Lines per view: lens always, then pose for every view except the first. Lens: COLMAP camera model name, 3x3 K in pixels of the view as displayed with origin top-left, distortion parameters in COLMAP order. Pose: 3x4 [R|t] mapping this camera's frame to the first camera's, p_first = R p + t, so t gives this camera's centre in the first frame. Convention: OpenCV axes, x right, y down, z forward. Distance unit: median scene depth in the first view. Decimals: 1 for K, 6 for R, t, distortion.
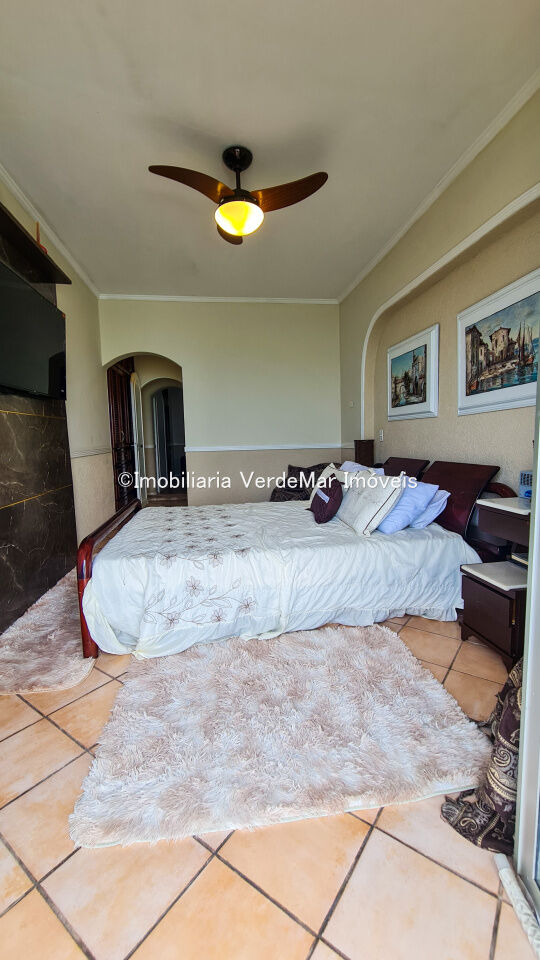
lens RADIAL K [[402.6, 0, 263.0], [0, 402.6, 482.6], [0, 0, 1]] dist [-0.000883, -0.000240]
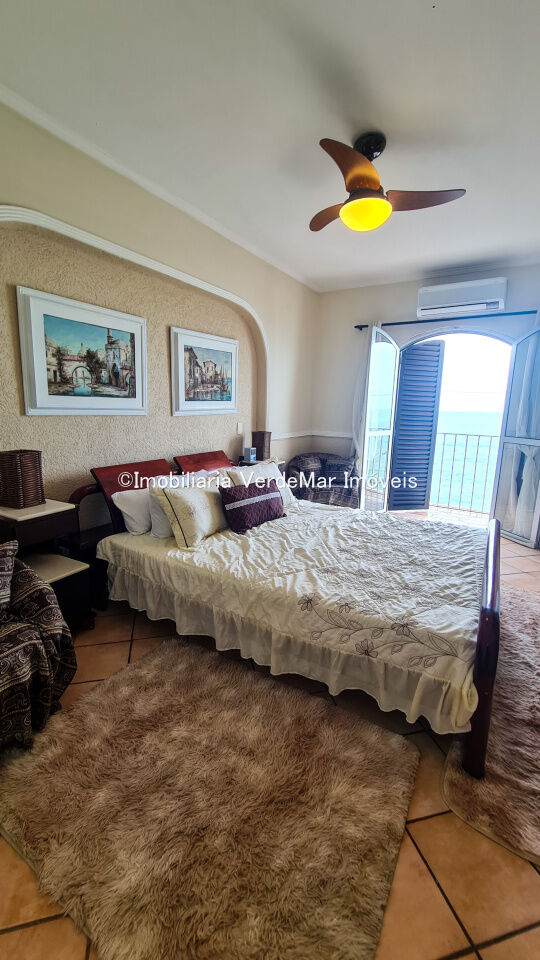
lens RADIAL K [[389.0, 0, 261.8], [0, 389.0, 483.7], [0, 0, 1]] dist [-0.002829, -0.000304]
pose [[-0.776883, -0.110404, 0.619890, -0.540666], [0.071347, 0.962730, 0.260882, -0.313252], [-0.625590, 0.246903, -0.740052, 2.133321]]
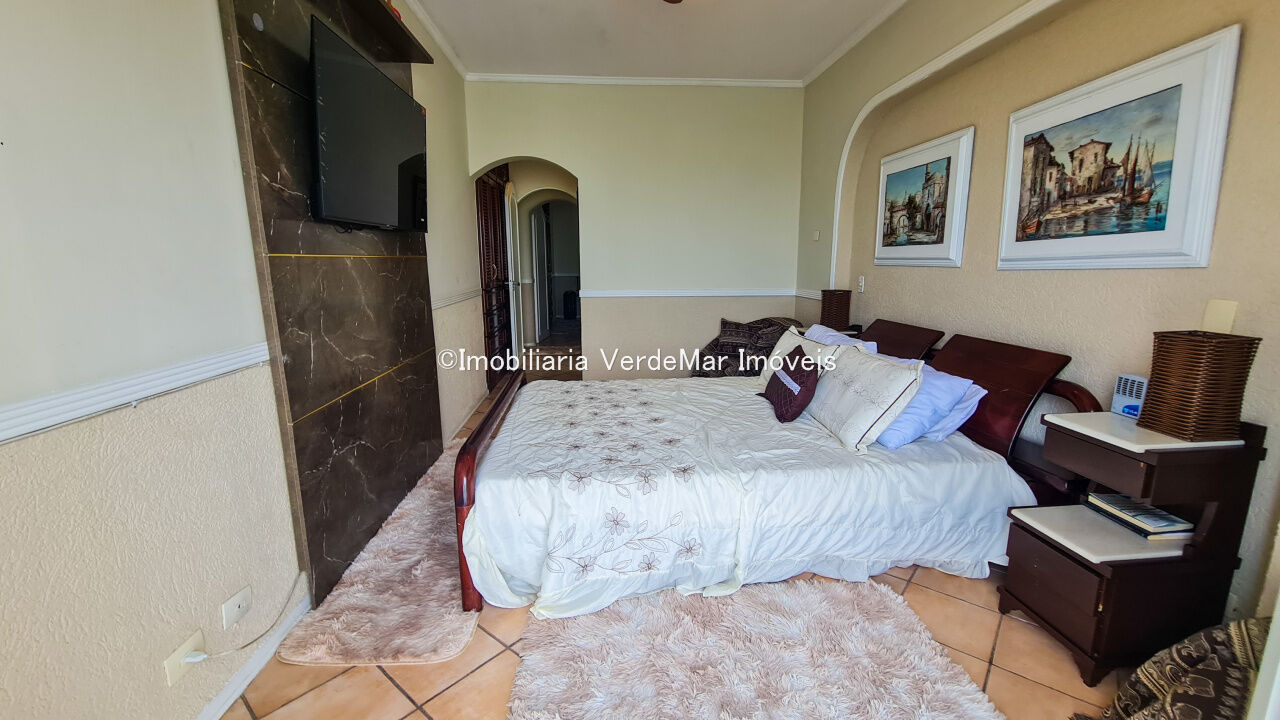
lens RADIAL K [[528.7, 0, 632.7], [0, 528.7, 363.4], [0, 0, 1]] dist [-0.000420, -0.000431]
pose [[0.997861, 0.031521, -0.057275, -0.084496], [-0.026771, 0.996283, 0.081880, -0.081035], [0.059643, -0.080171, 0.994995, 0.089115]]
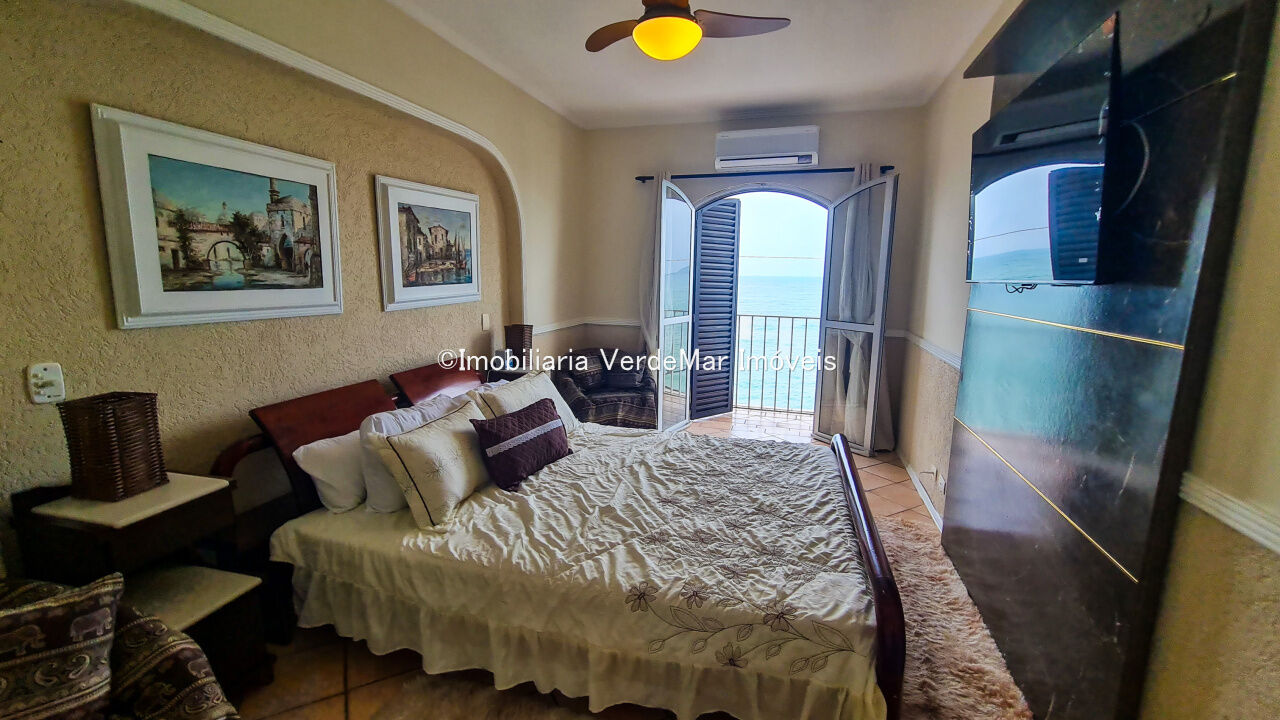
lens RADIAL K [[528.7, 0, 632.7], [0, 528.7, 363.4], [0, 0, 1]] dist [-0.000420, -0.000431]
pose [[-0.911064, -0.048013, 0.409460, -0.434343], [0.063063, 0.965276, 0.253506, -0.363607], [-0.407413, 0.256782, -0.876400, 2.113257]]
